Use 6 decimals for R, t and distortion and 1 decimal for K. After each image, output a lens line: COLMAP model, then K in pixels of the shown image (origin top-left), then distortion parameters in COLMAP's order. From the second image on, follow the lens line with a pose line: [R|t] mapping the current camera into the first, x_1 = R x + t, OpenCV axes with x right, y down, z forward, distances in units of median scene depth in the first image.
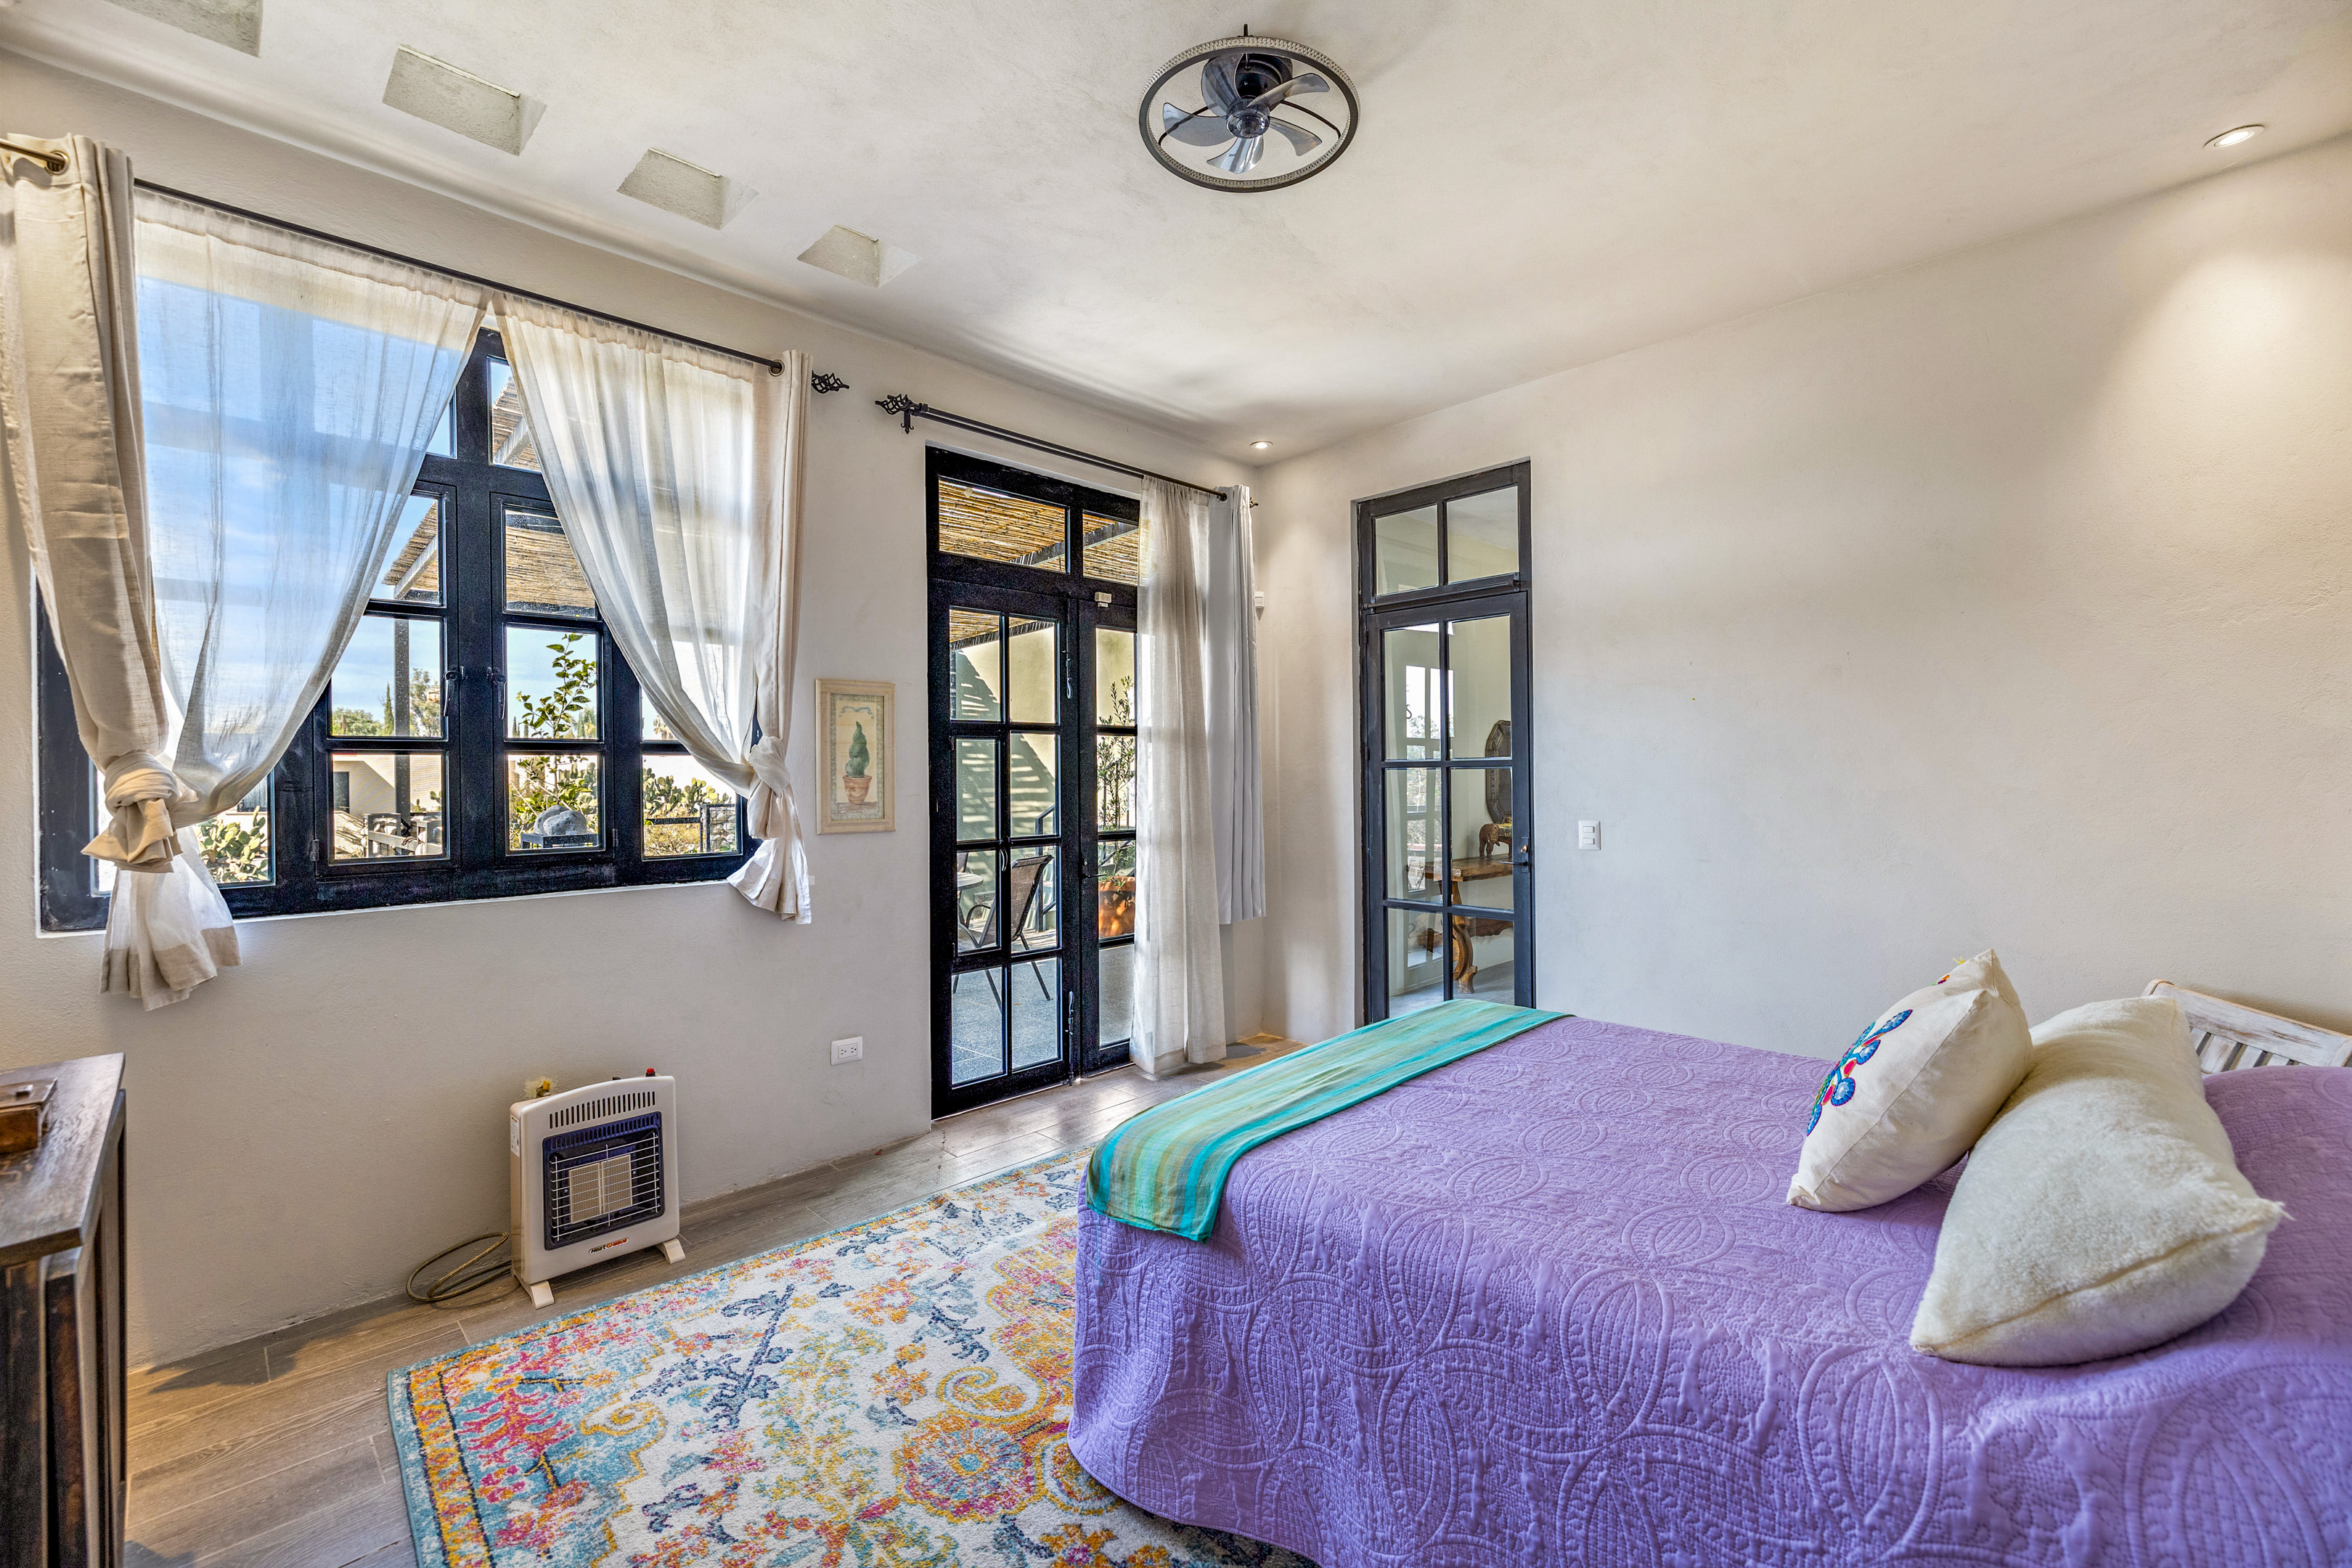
lens RADIAL K [[987.5, 0, 1176.3], [0, 987.5, 784.8], [0, 0, 1]] dist [0.001238, 0.000146]
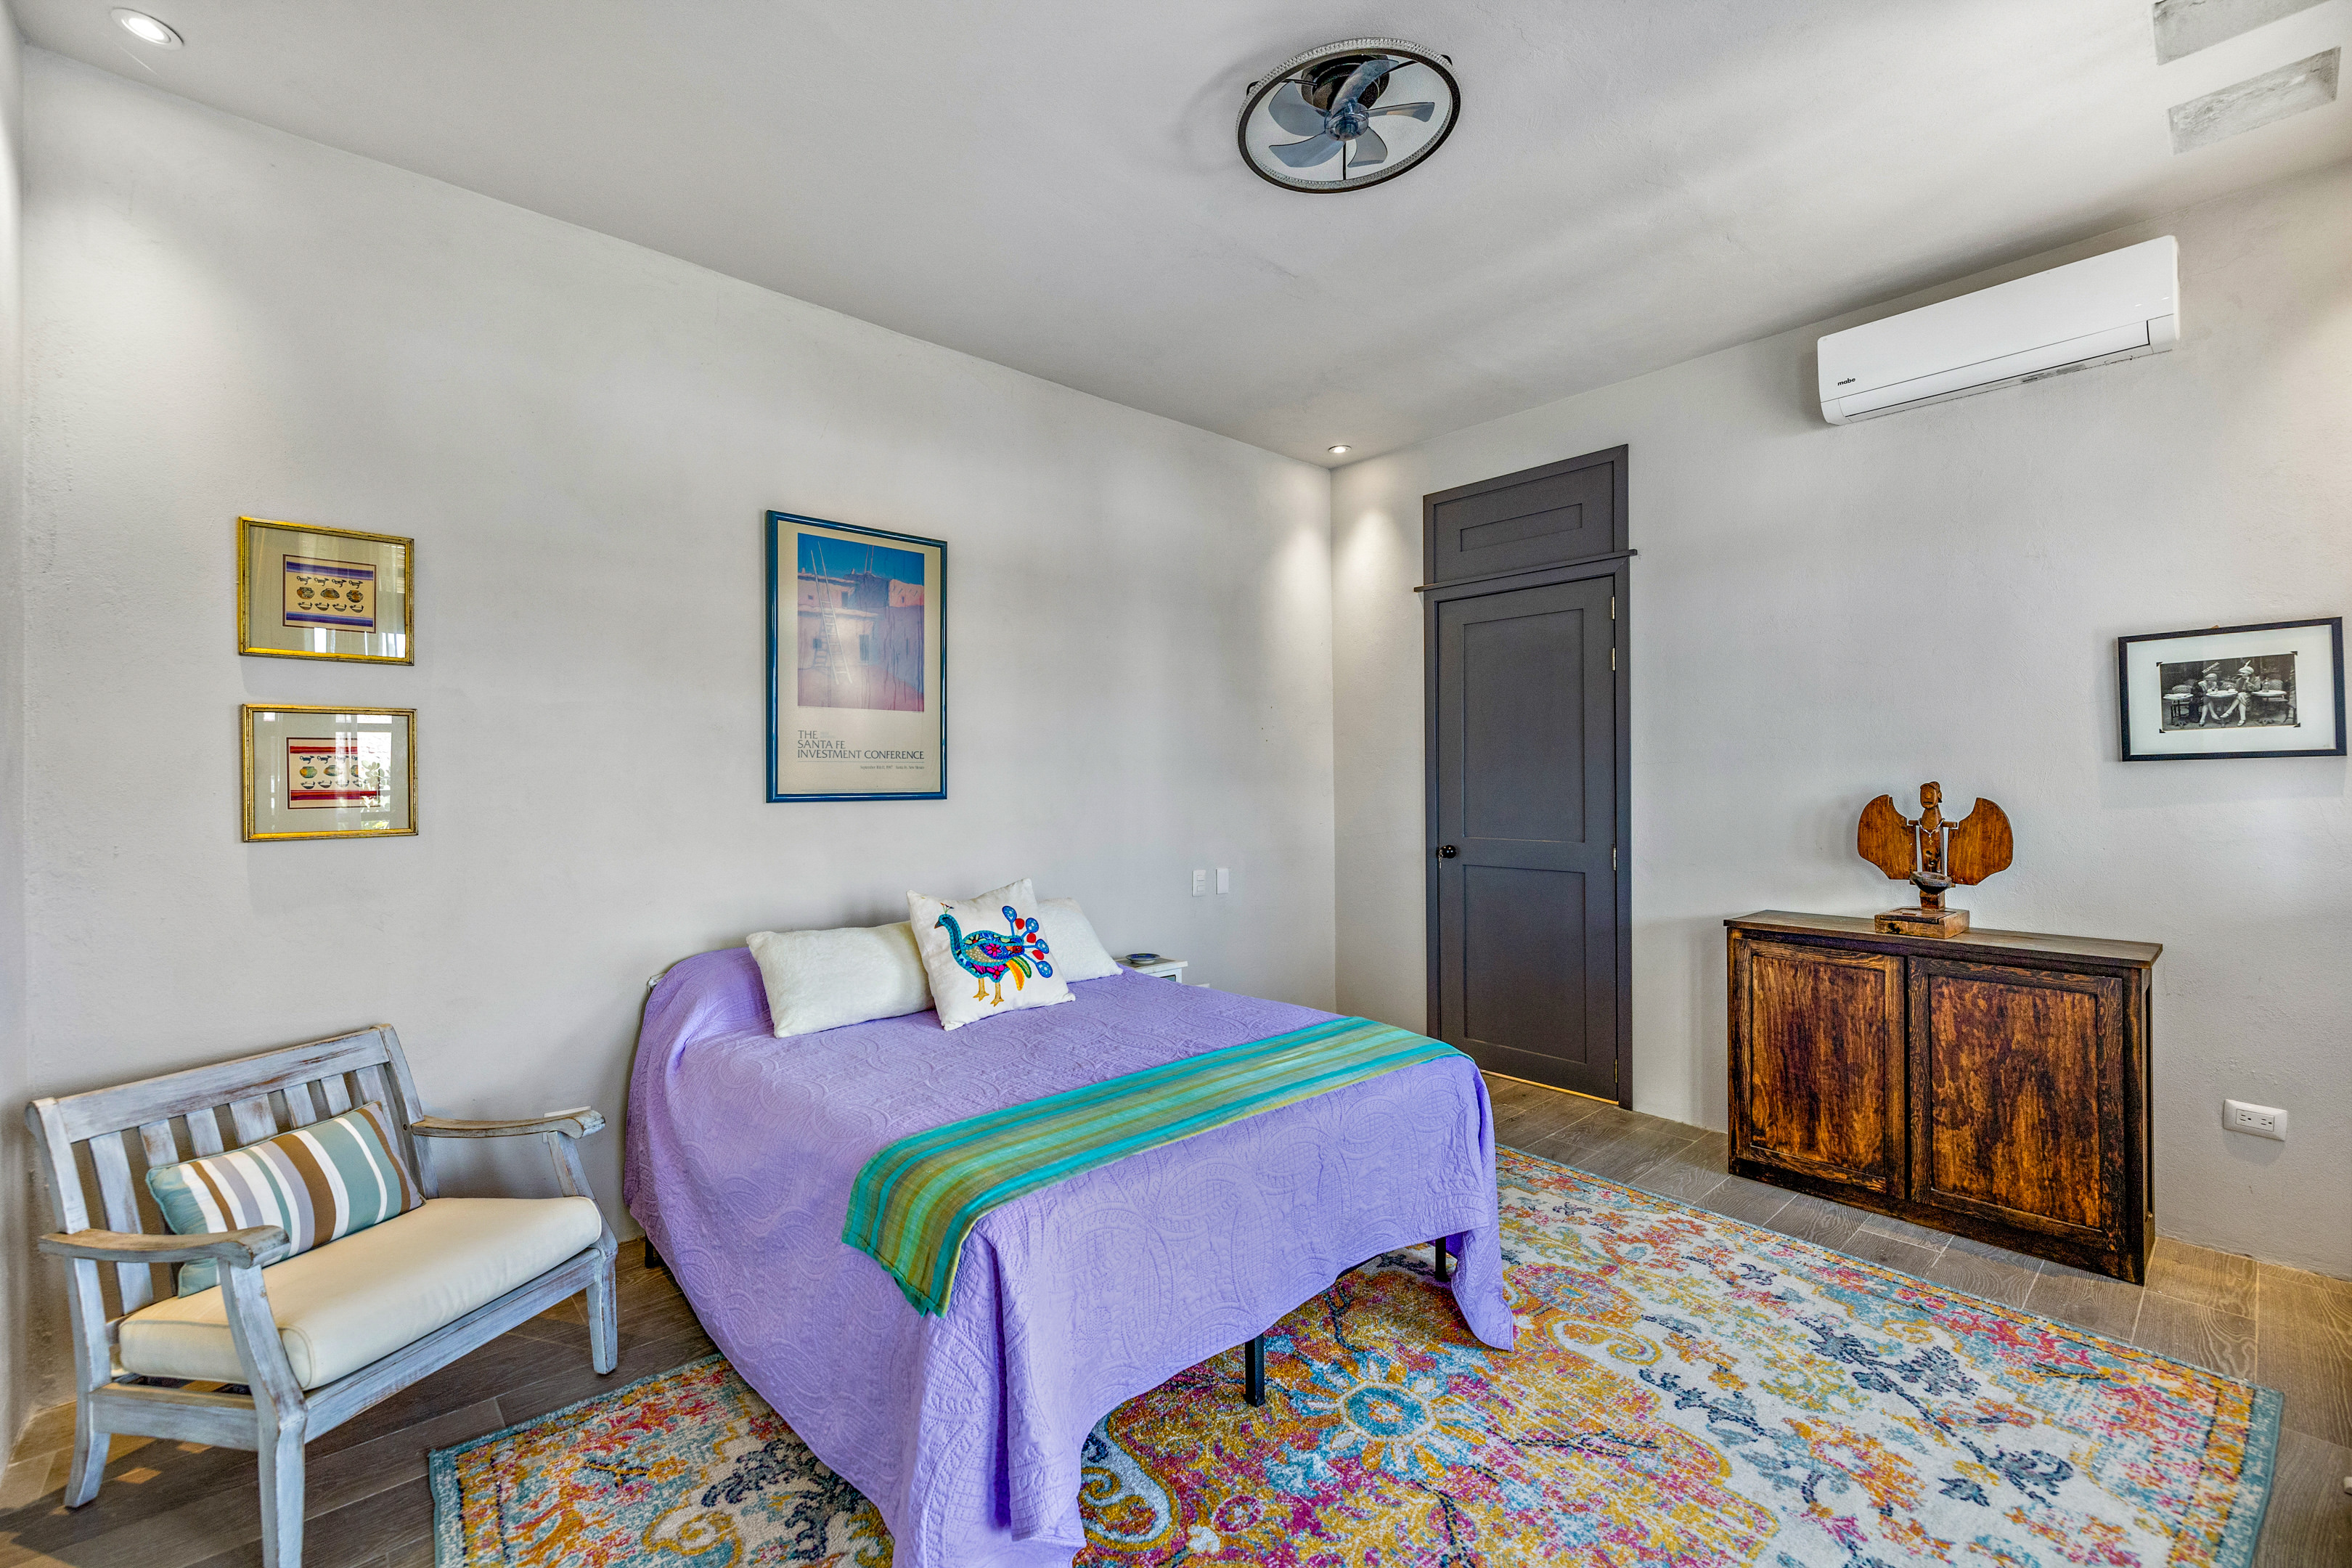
lens RADIAL K [[987.5, 0, 1176.3], [0, 987.5, 784.8], [0, 0, 1]] dist [0.001238, 0.000146]
pose [[-0.998337, 0.016729, 0.055164, 0.188900], [0.017587, 0.999731, 0.015107, -0.021510], [-0.054897, 0.016052, -0.998363, 1.873850]]
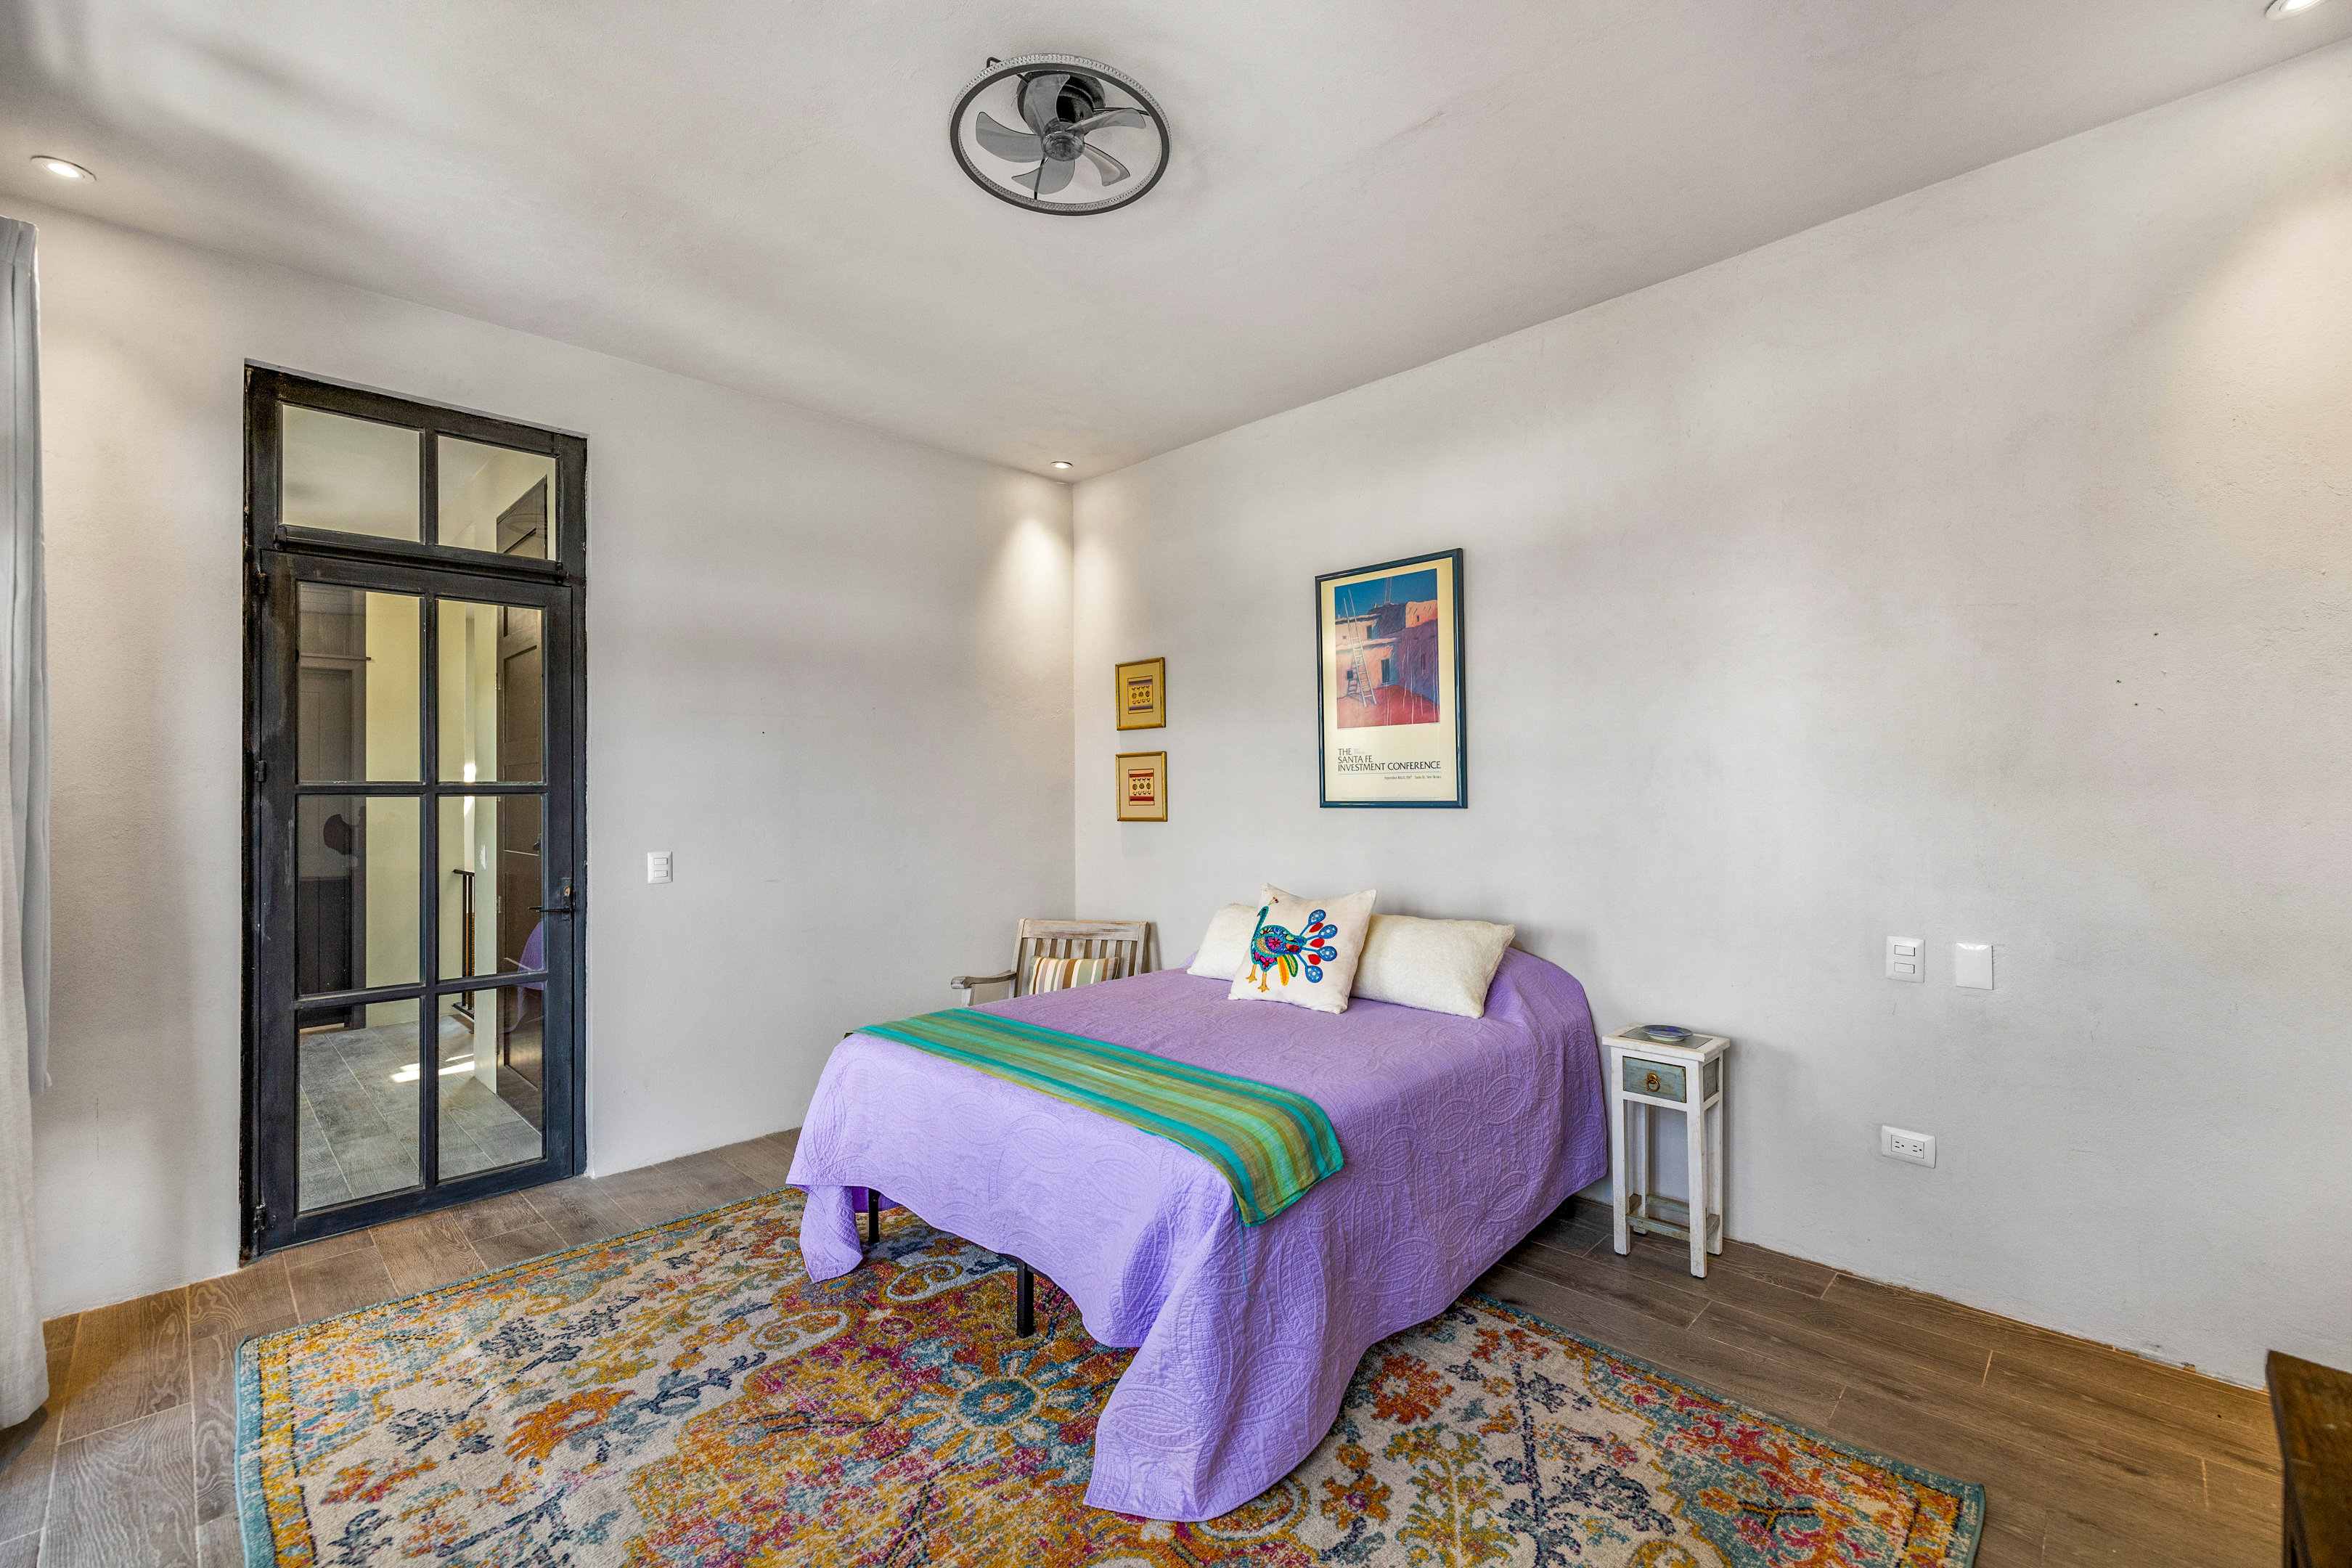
lens RADIAL K [[983.0, 0, 1180.0], [0, 983.0, 788.6], [0, 0, 1]] dist [-0.001302, -0.000114]
pose [[-0.007017, 0.015680, 0.999852, -0.844588], [0.020474, 0.999670, -0.015534, 0.000925], [-0.999766, 0.020362, -0.007336, 0.835819]]
